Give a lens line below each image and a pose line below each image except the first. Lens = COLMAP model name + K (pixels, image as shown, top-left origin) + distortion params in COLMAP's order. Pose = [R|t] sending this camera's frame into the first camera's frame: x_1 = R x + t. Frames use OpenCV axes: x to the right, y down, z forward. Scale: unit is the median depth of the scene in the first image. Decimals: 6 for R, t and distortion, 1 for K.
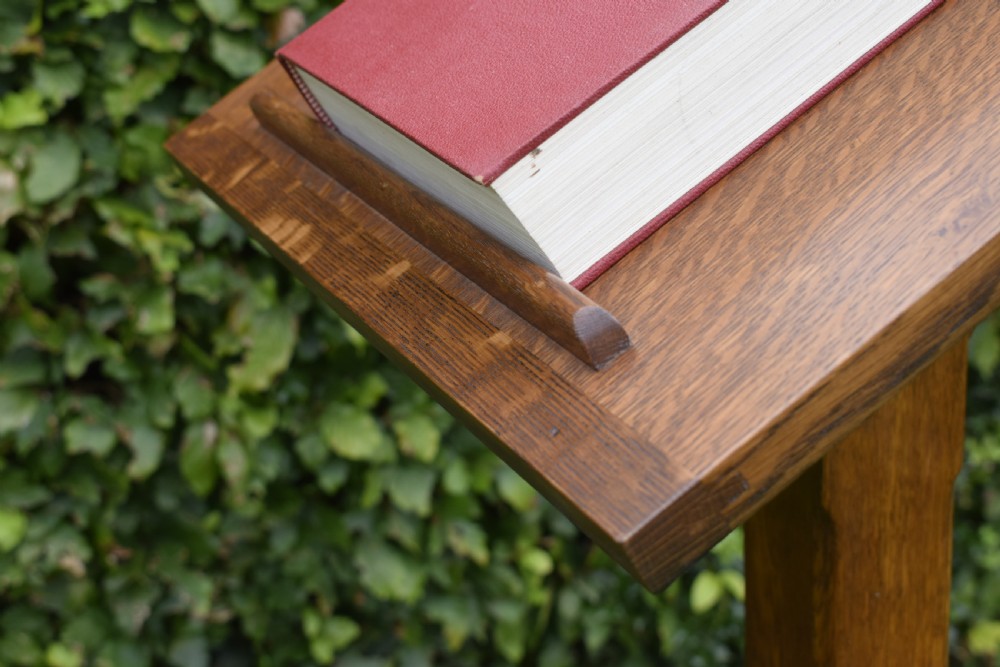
lens RADIAL K [[1811.1, 0, 500.0], [0, 1811.1, 333.5], [0, 0, 1]] dist [-0.028076, -0.145564]
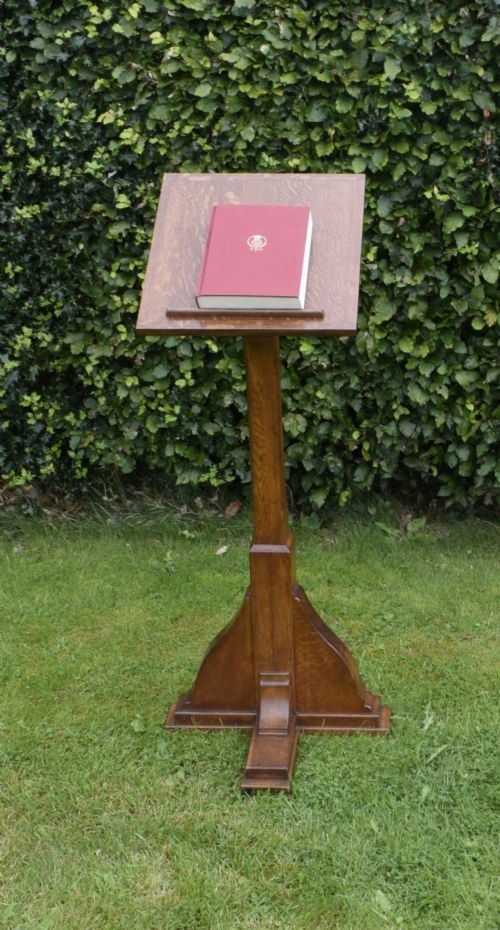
lens RADIAL K [[1496.9, 0, 416.5], [0, 1496.9, 564.6], [0, 0, 1]] dist [-0.014708, -0.020789]
pose [[0.882286, 0.273738, -0.382934, 1.132072], [-0.232026, 0.960731, 0.152180, 0.019447], [0.409555, -0.045416, 0.911155, -1.565592]]
